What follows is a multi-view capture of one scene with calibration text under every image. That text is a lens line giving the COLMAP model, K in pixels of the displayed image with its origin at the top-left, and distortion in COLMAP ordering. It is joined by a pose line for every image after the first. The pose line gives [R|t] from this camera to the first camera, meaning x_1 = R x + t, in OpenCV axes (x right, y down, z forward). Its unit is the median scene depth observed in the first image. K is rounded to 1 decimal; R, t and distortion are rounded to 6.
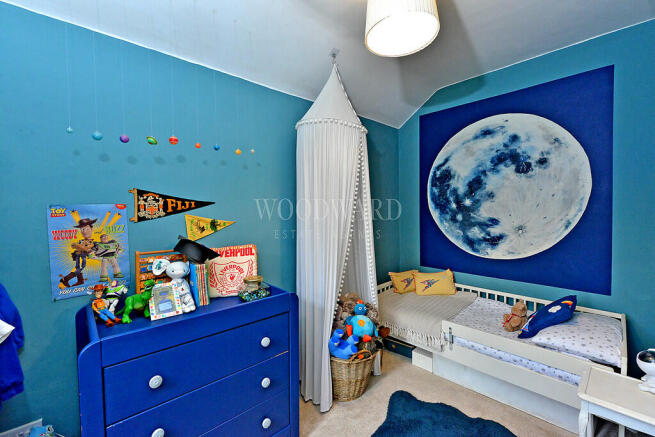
lens RADIAL K [[283.2, 0, 330.1], [0, 283.2, 214.4], [0, 0, 1]] dist [-0.011575, -0.000262]
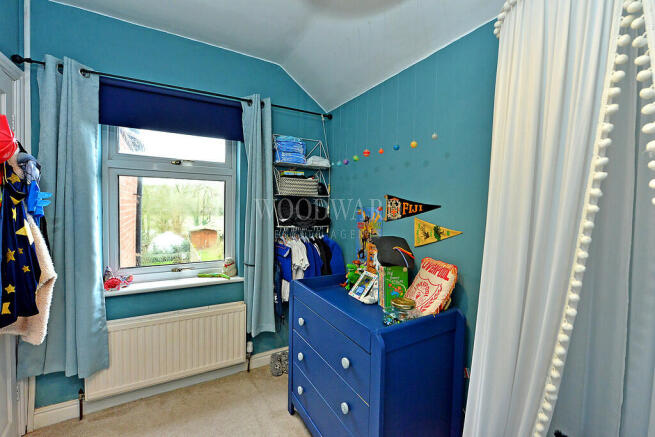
lens RADIAL K [[283.2, 0, 330.1], [0, 283.2, 214.4], [0, 0, 1]] dist [-0.011575, -0.000262]
pose [[-0.254785, 0.036140, -0.966322, 0.548334], [-0.034581, 0.998322, 0.046454, -0.050138], [0.966379, 0.045252, -0.253108, 1.000896]]
